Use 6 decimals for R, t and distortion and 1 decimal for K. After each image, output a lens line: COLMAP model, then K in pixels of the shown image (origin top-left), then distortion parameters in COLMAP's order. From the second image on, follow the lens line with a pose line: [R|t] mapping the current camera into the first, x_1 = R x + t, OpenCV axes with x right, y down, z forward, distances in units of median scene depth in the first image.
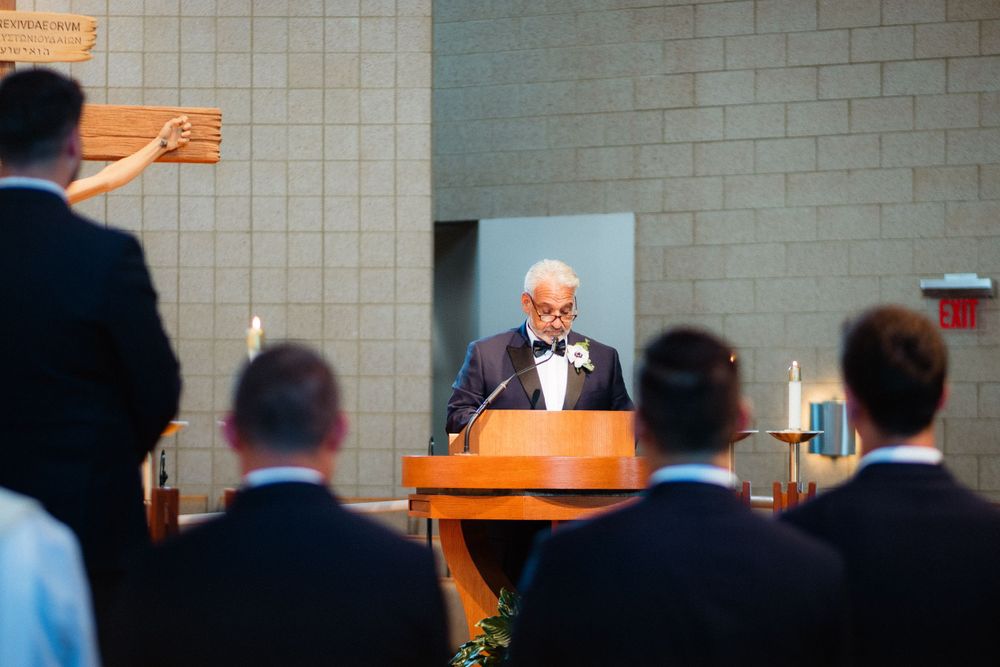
lens RADIAL K [[3465.1, 0, 500.6], [0, 3465.1, 334.7], [0, 0, 1]] dist [0.142354, 0.000000]
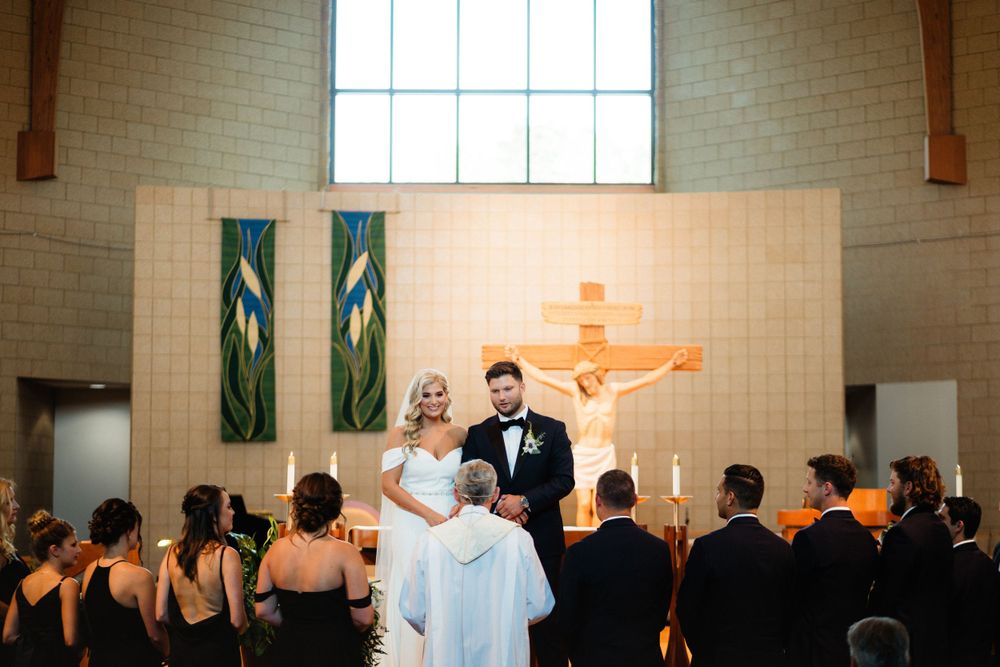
lens RADIAL K [[2221.3, 0, 497.9], [0, 2221.3, 333.5], [0, 0, 1]] dist [-0.170526, 0.000000]
pose [[0.974008, -0.017632, -0.225828, 0.069960], [0.007443, 0.998919, -0.045889, -0.007926], [0.226393, 0.043015, 0.973086, -0.227431]]
